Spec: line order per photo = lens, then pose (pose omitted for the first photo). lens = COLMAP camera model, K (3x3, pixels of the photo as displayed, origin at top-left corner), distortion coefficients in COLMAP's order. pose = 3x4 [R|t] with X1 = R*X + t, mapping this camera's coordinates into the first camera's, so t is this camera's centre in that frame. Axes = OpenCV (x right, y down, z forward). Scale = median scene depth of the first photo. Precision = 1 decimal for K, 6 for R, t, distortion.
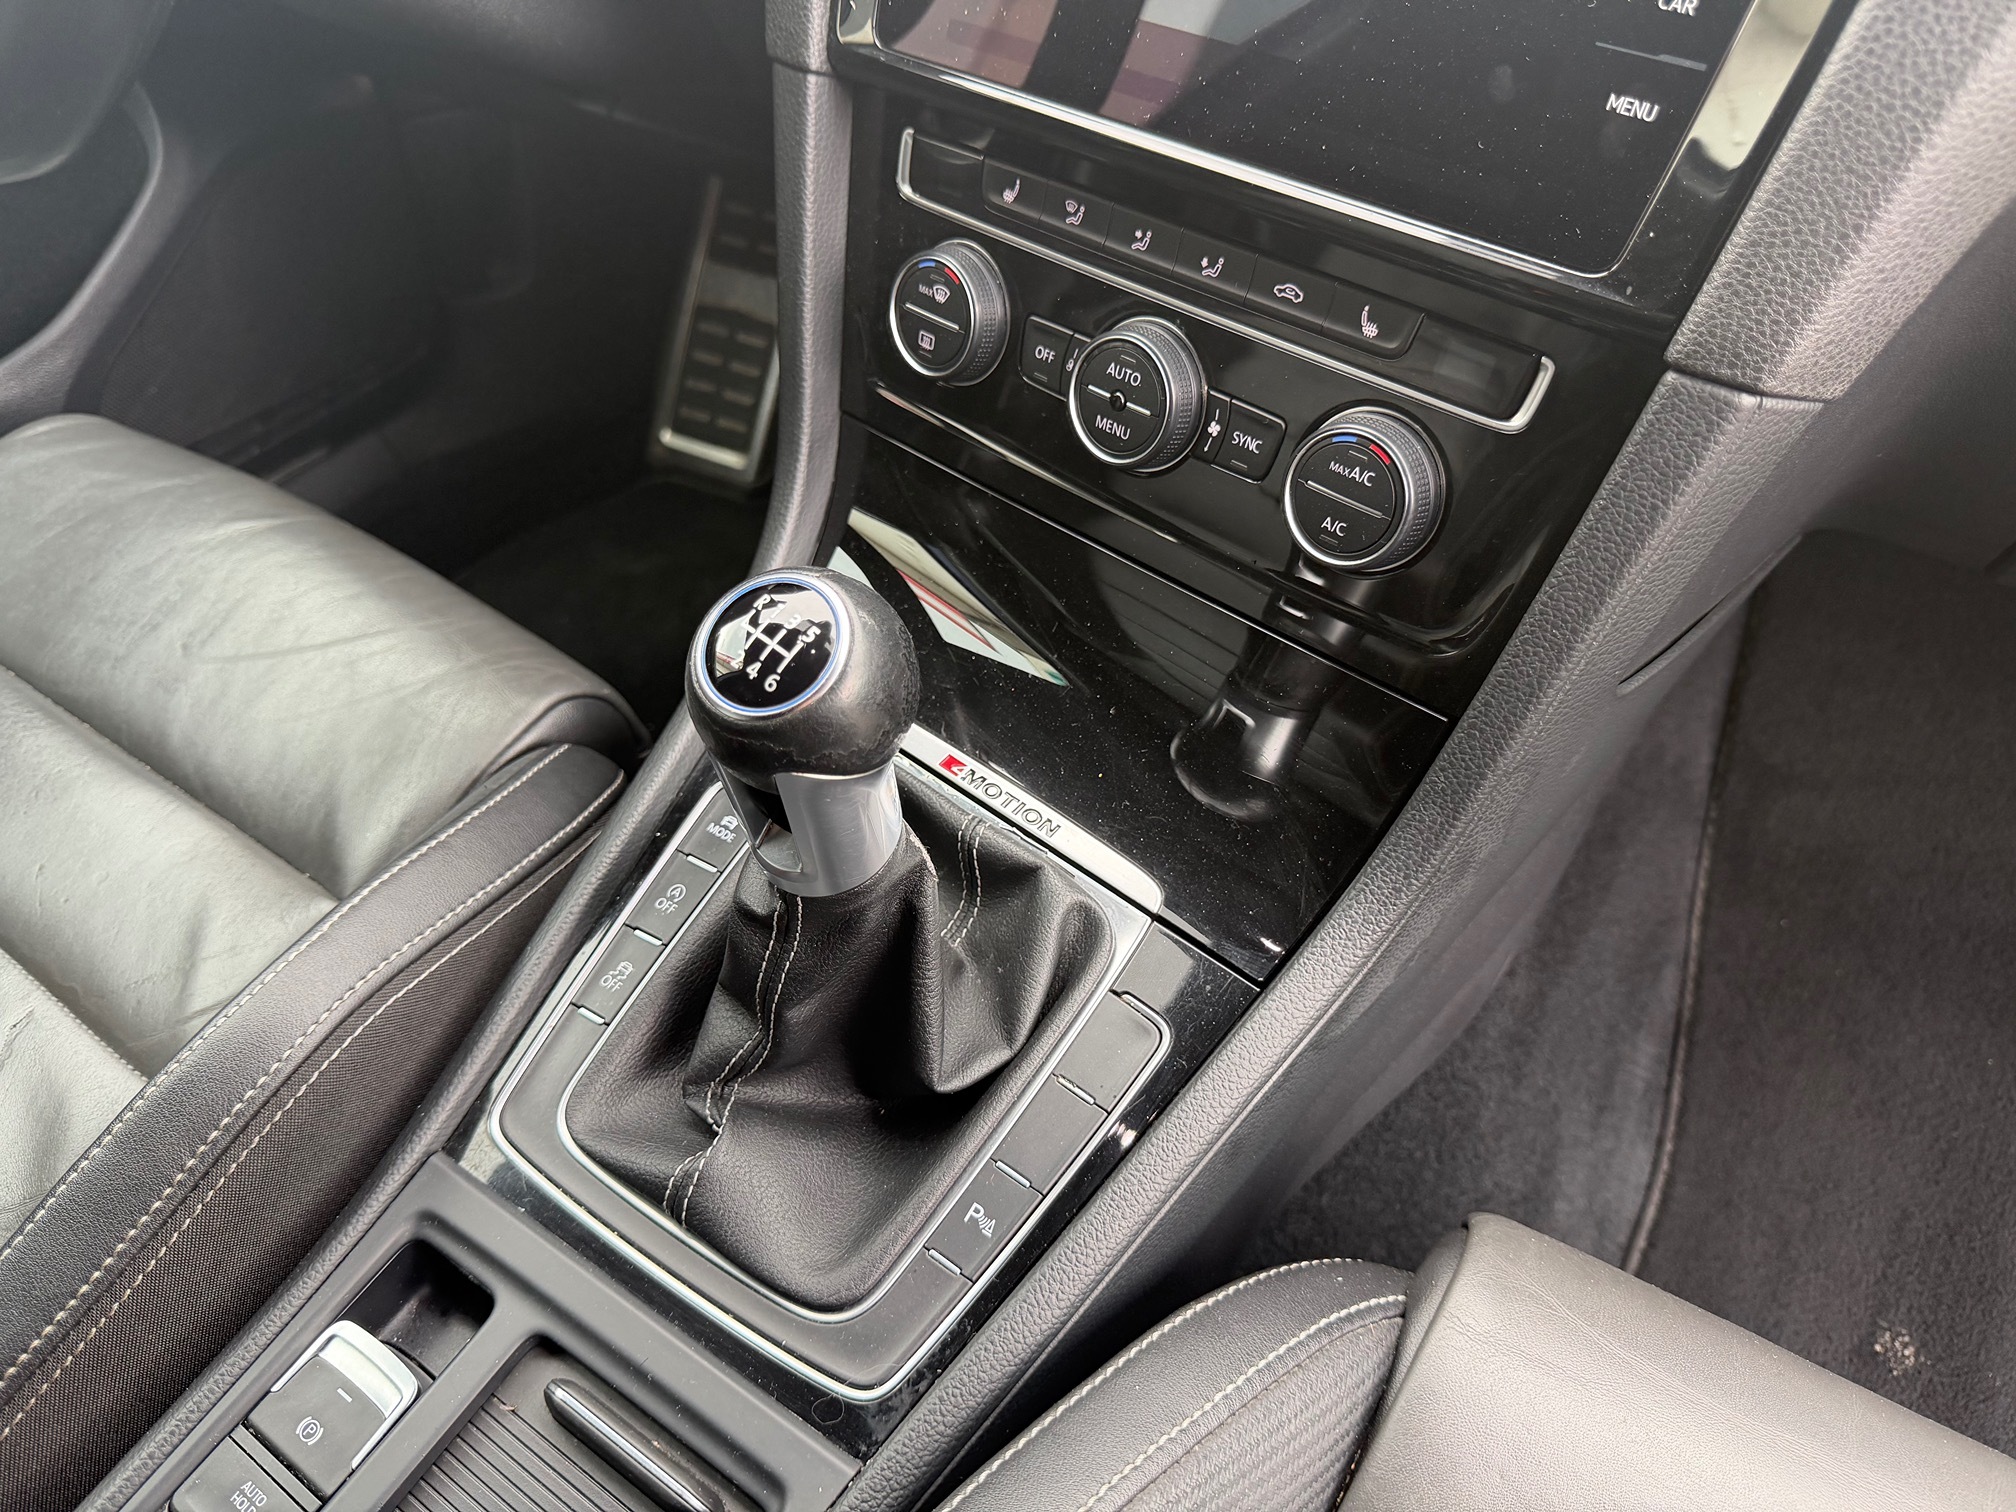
lens RADIAL K [[1455.5, 0, 1008.0], [0, 1455.5, 756.0], [0, 0, 1]] dist [-0.007280, -0.009421]
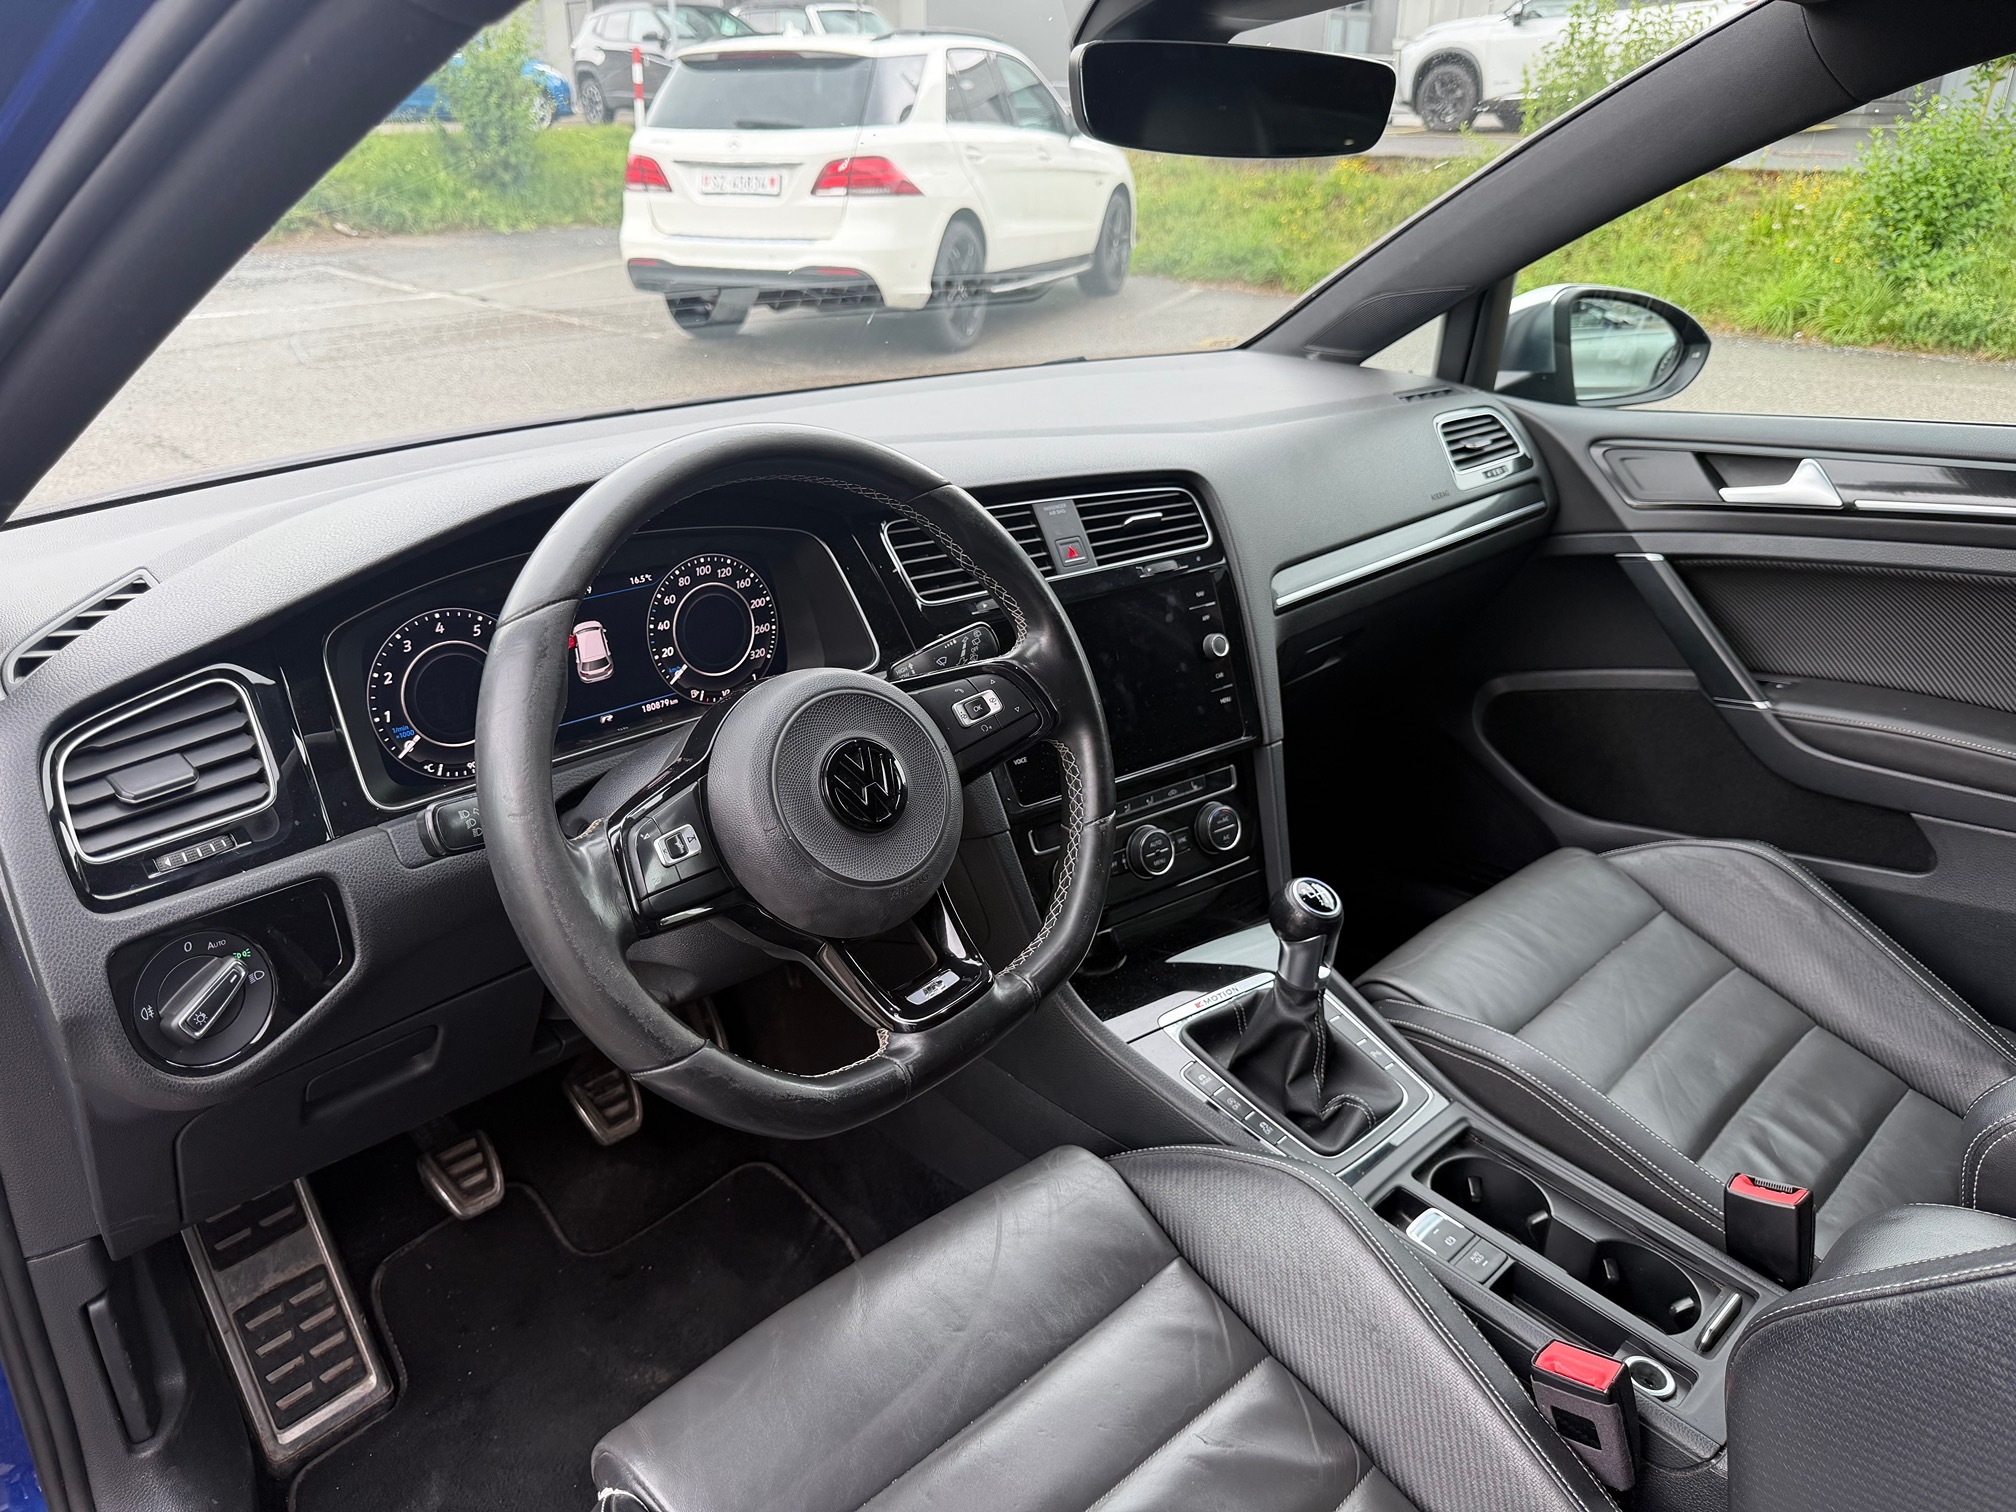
lens RADIAL K [[1399.6, 0, 1011.5], [0, 1399.6, 784.4], [0, 0, 1]] dist [0.043231, -0.042906]
pose [[0.201453, -0.376272, 0.904343, -2.408291], [0.696962, 0.703789, 0.137570, -0.922962], [-0.688230, 0.602579, 0.404028, 0.026568]]
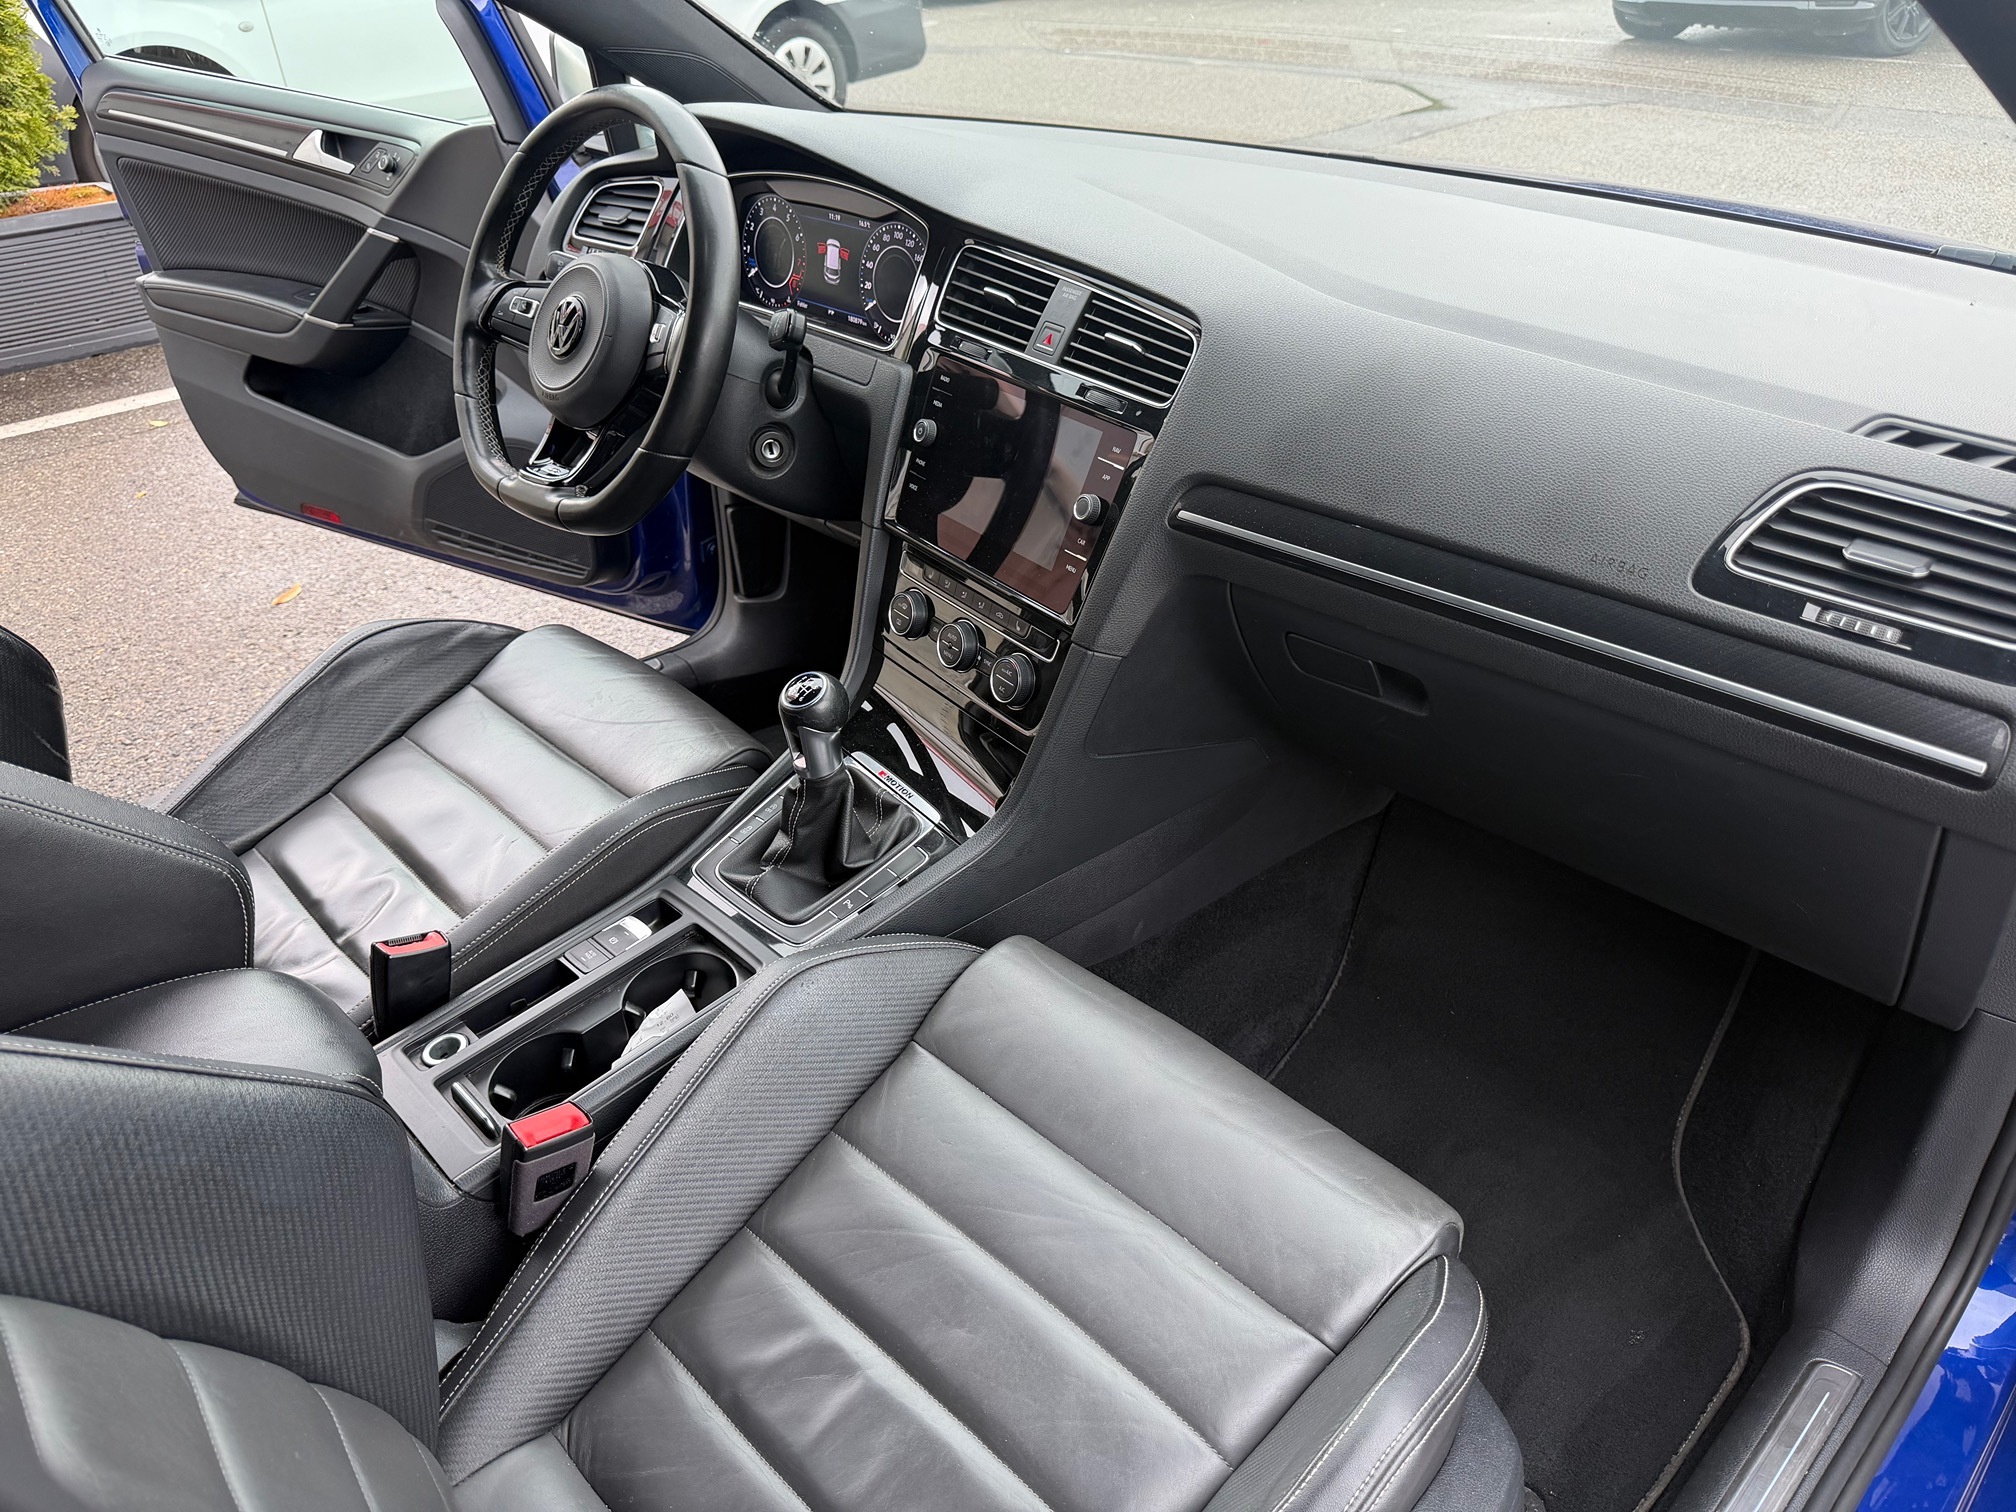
lens RADIAL K [[1399.6, 0, 1011.5], [0, 1399.6, 784.4], [0, 0, 1]] dist [0.043231, -0.042906]
pose [[0.981135, 0.125851, -0.146752, 0.626183], [-0.155093, 0.965571, -0.208853, 0.572120], [0.115416, 0.227674, 0.966873, -1.583098]]
